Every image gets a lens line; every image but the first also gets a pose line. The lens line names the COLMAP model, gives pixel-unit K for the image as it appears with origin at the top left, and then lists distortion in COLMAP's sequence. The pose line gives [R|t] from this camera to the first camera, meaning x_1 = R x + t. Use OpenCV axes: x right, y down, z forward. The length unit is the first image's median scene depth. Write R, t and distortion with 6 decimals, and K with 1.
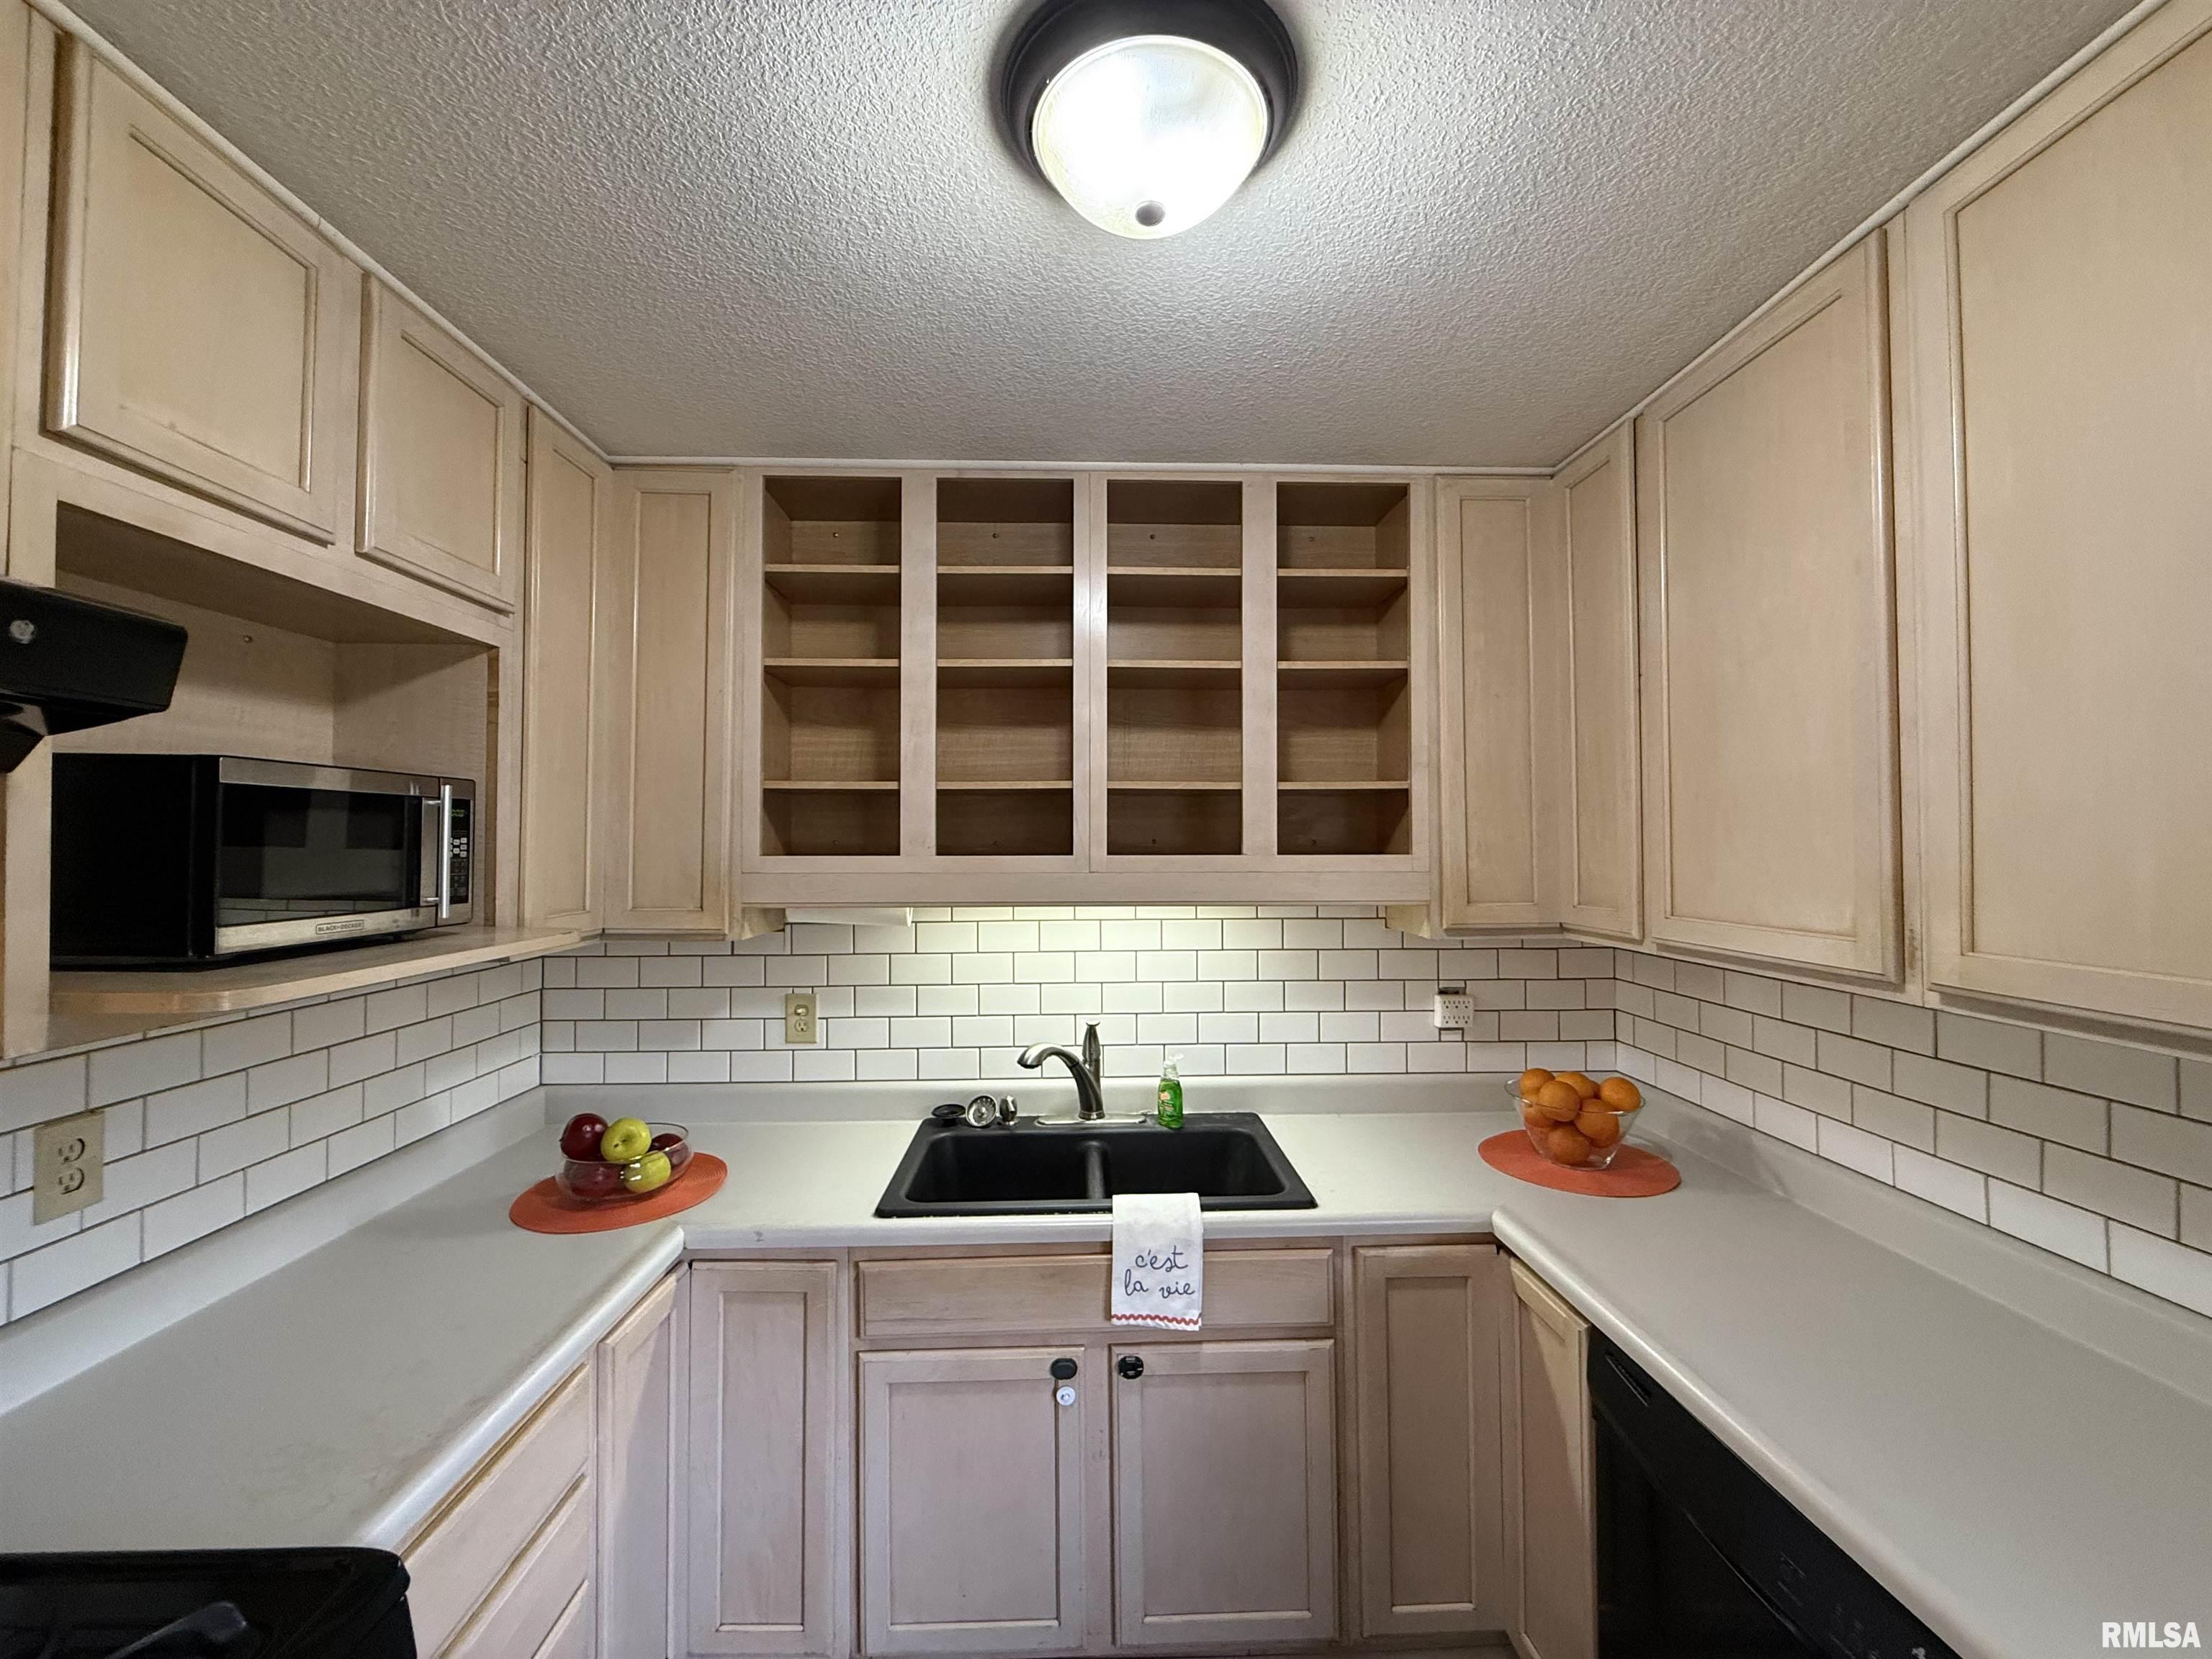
lens RADIAL K [[881.8, 0, 1098.0], [0, 881.8, 828.1], [0, 0, 1]] dist [0.000037, -0.000137]
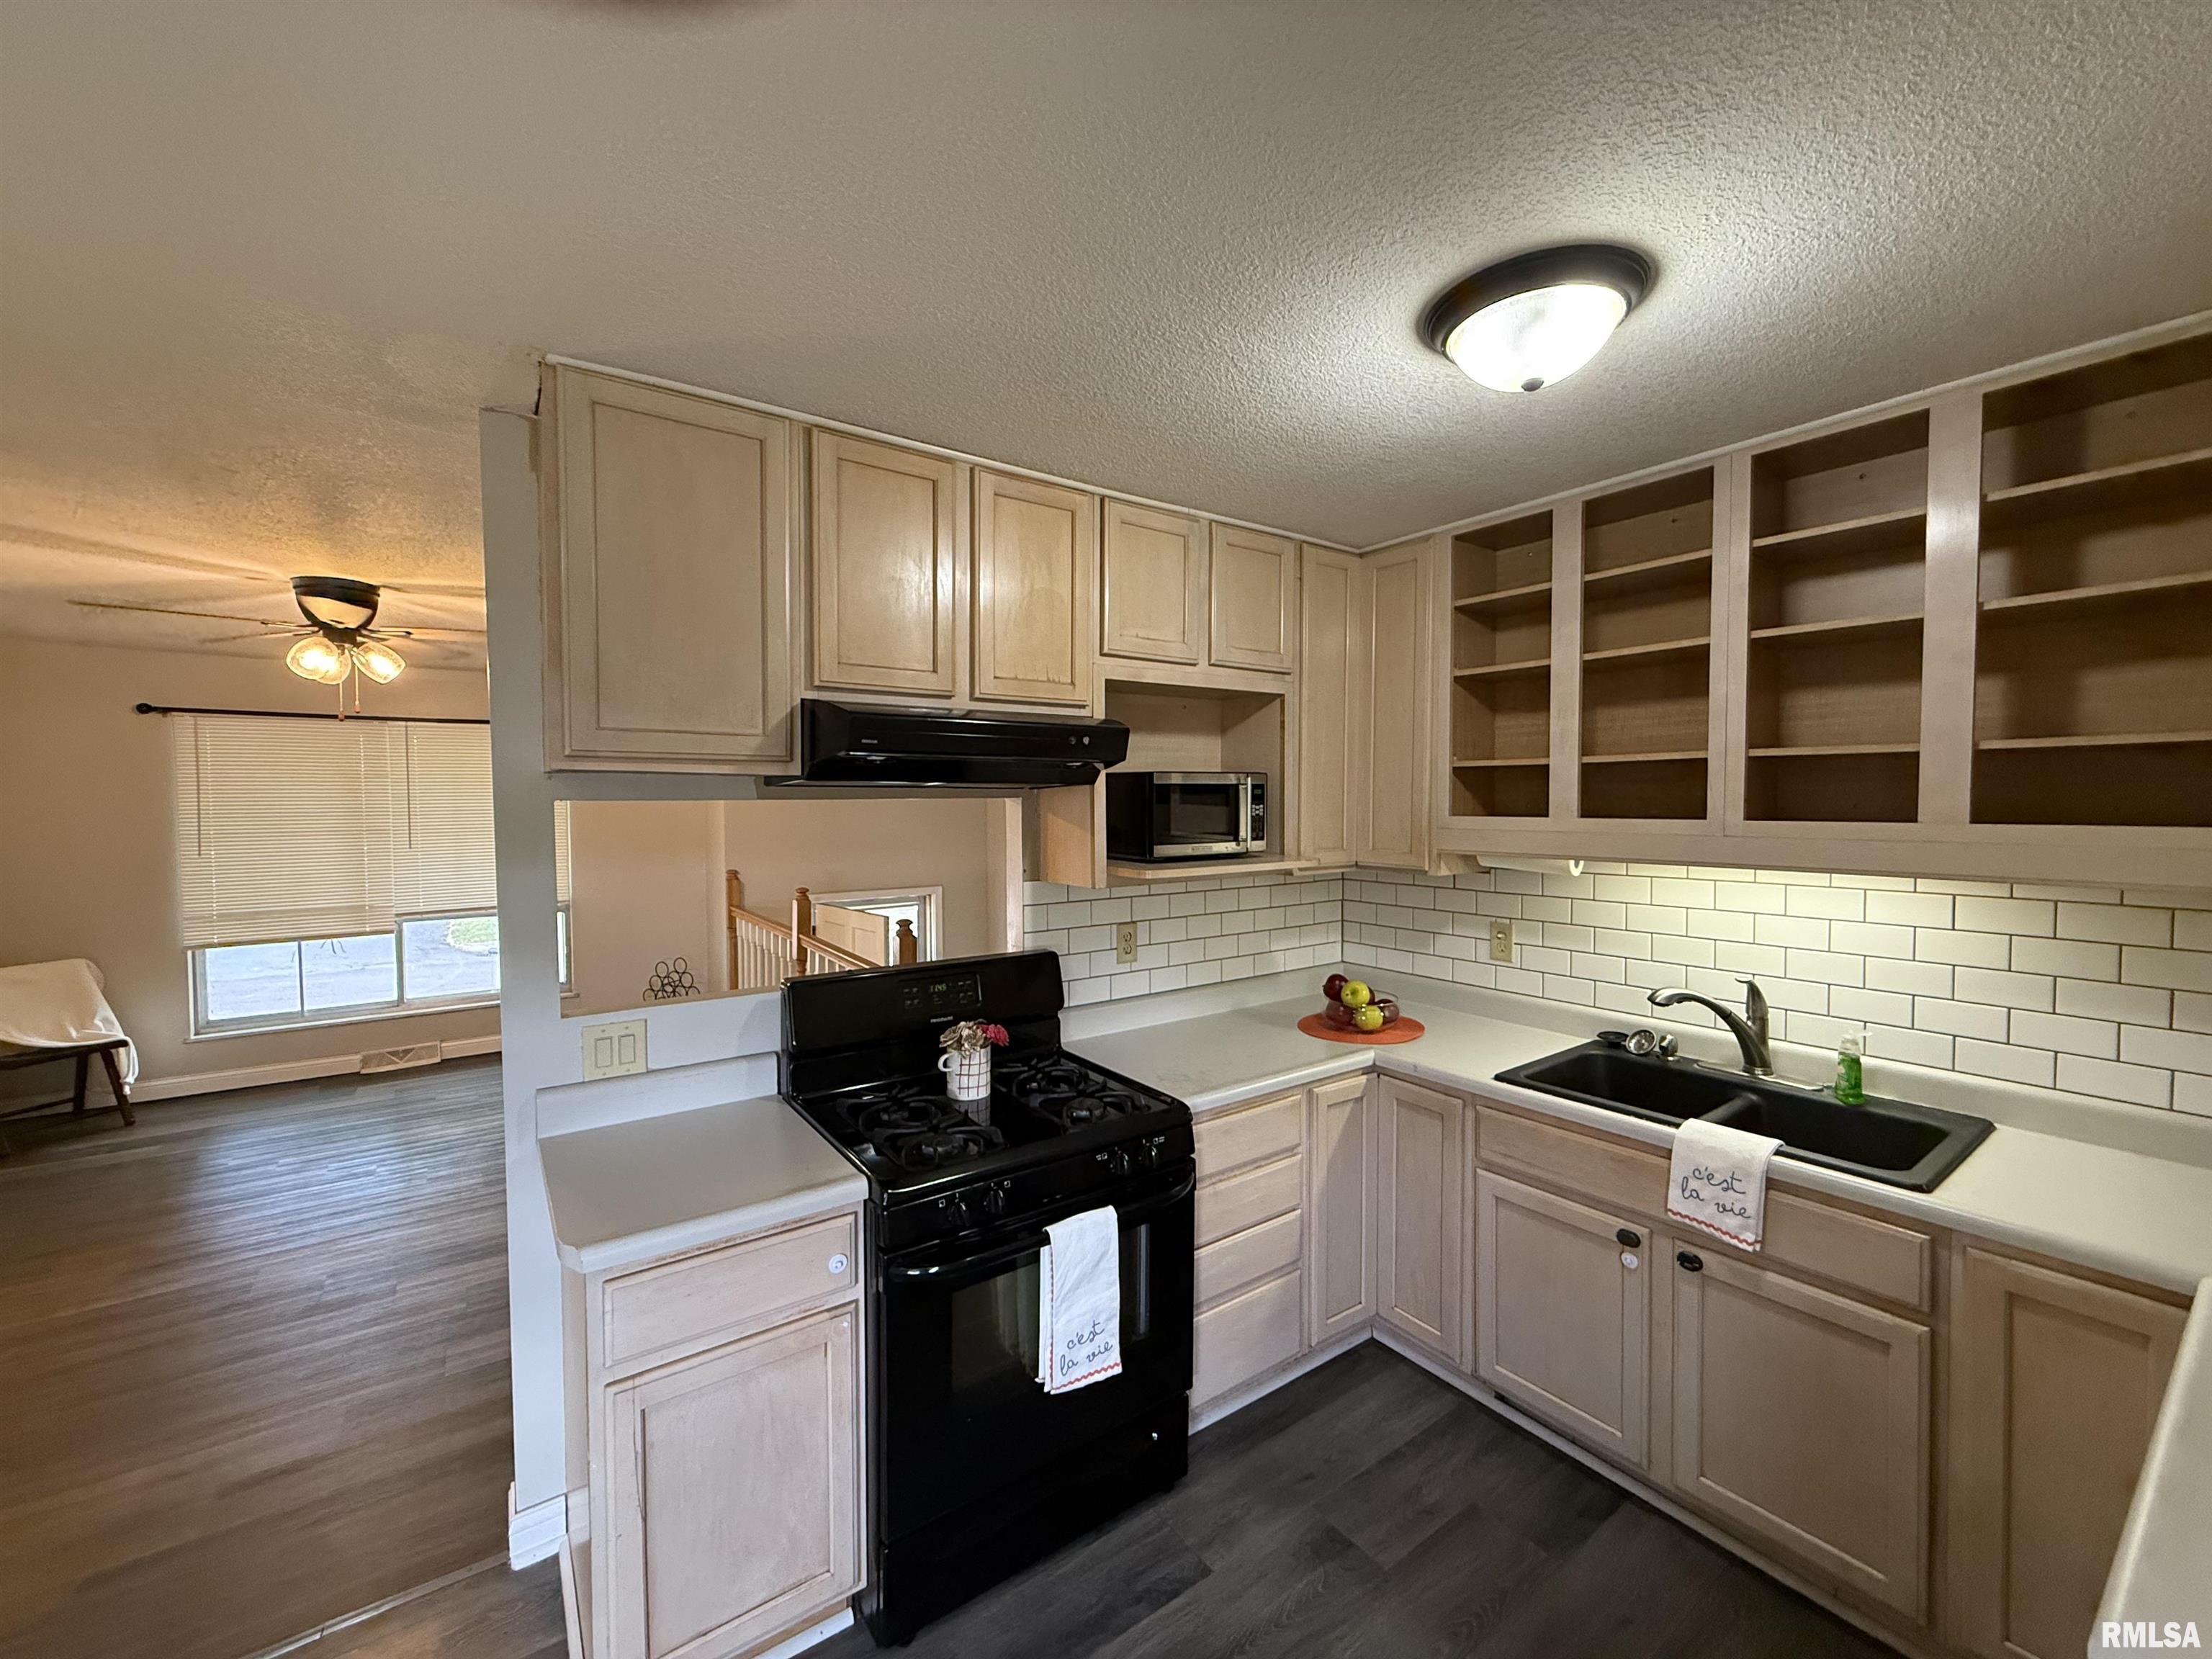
lens RADIAL K [[881.8, 0, 1102.7], [0, 881.8, 827.0], [0, 0, 1]] dist [0.000037, -0.000137]
pose [[0.557762, 0.025995, -0.829594, 0.465108], [0.019891, 0.998804, 0.044671, -0.024044], [0.829763, -0.041417, 0.556577, -0.223654]]
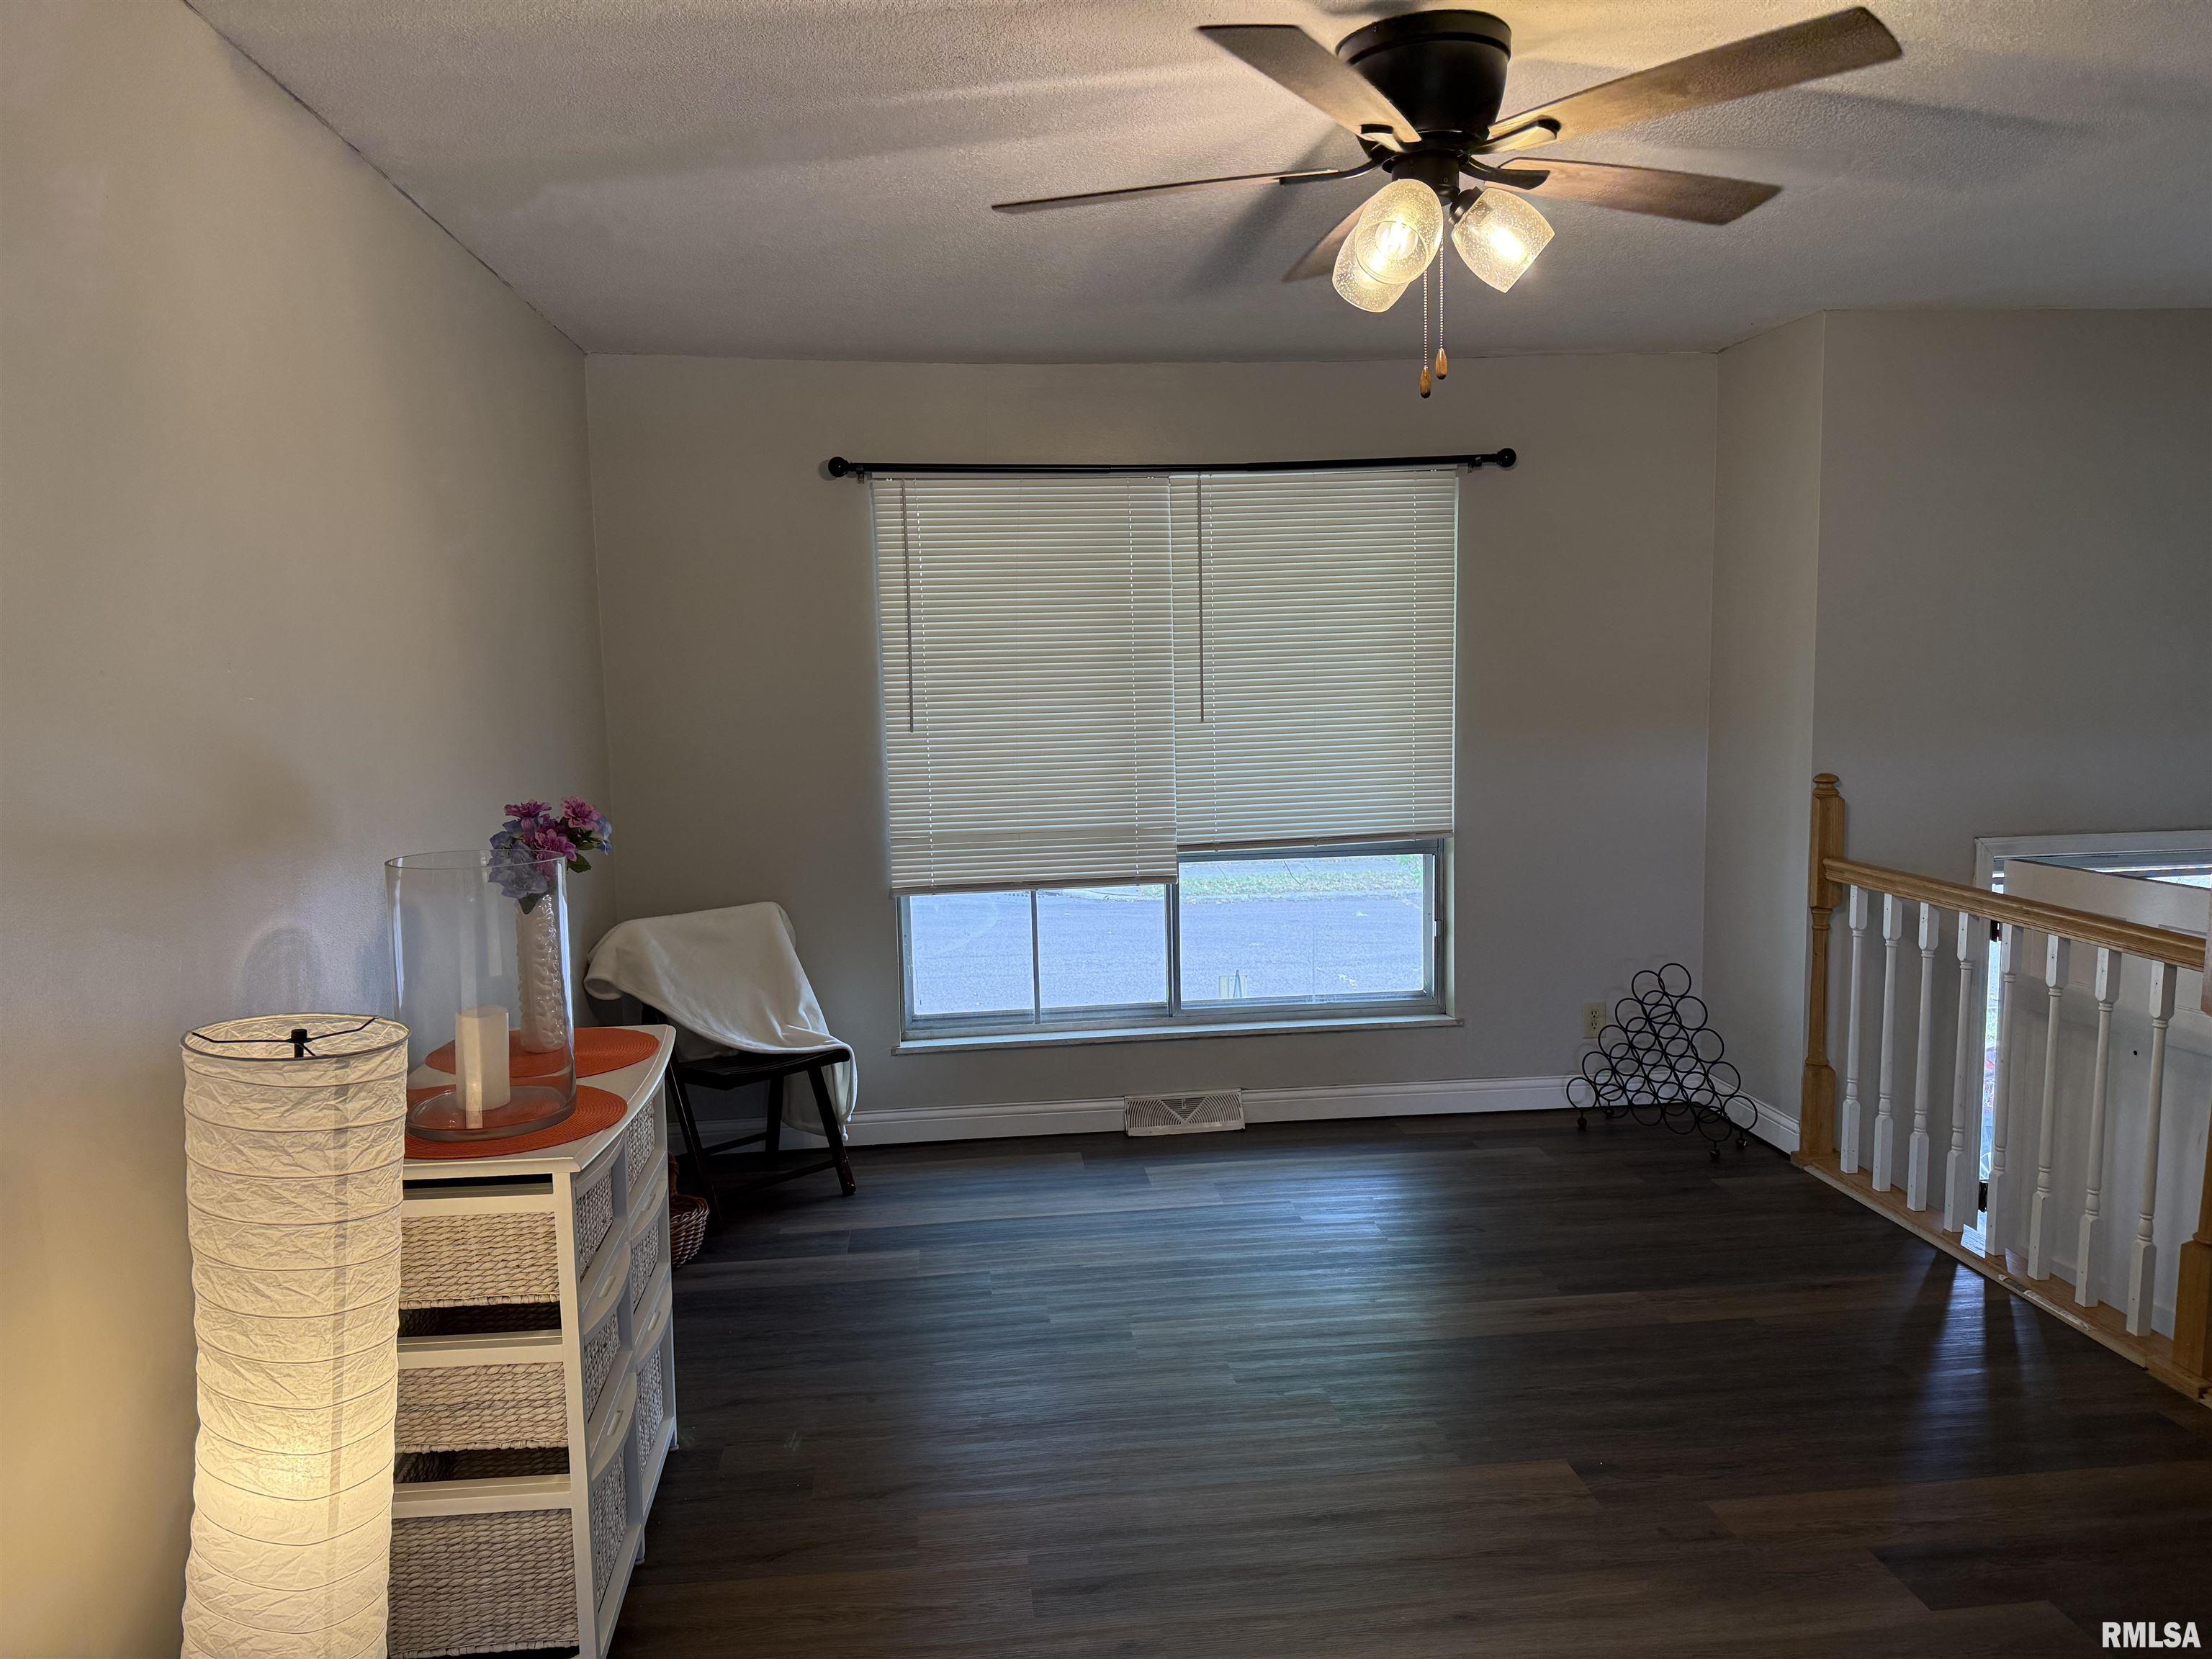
lens RADIAL K [[1555.8, 0, 1118.6], [0, 1555.8, 841.2], [0, 0, 1]] dist [0.058956, -0.072626]
pose [[0.084891, 0.118150, -0.989360, -0.537078], [0.042105, 0.991632, 0.122034, 0.003971], [0.995500, -0.052017, 0.079206, -0.844831]]
